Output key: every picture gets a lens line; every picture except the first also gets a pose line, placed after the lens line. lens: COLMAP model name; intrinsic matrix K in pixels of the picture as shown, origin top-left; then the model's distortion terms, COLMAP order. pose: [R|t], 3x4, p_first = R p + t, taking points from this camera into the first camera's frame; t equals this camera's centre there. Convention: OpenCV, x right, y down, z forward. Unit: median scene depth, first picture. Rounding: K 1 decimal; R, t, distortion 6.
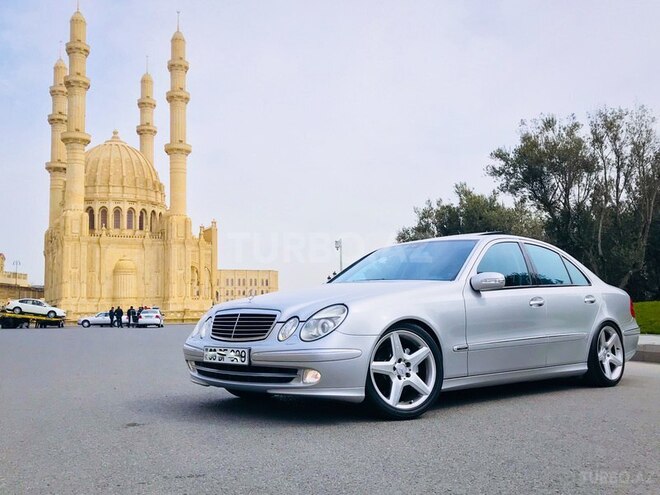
lens RADIAL K [[681.2, 0, 330.1], [0, 681.2, 248.2], [0, 0, 1]] dist [0.014511, 0.000000]
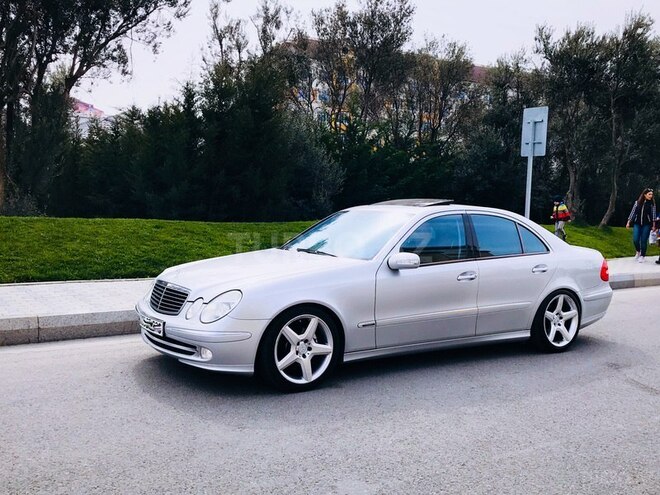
lens RADIAL K [[681.2, 0, 329.2], [0, 681.2, 251.1], [0, 0, 1]] dist [0.014511, 0.000000]
pose [[0.985168, 0.037063, -0.167541, 0.241204], [-0.009292, 0.986484, 0.163592, -0.114102], [0.171340, -0.159609, 0.972197, -0.035818]]
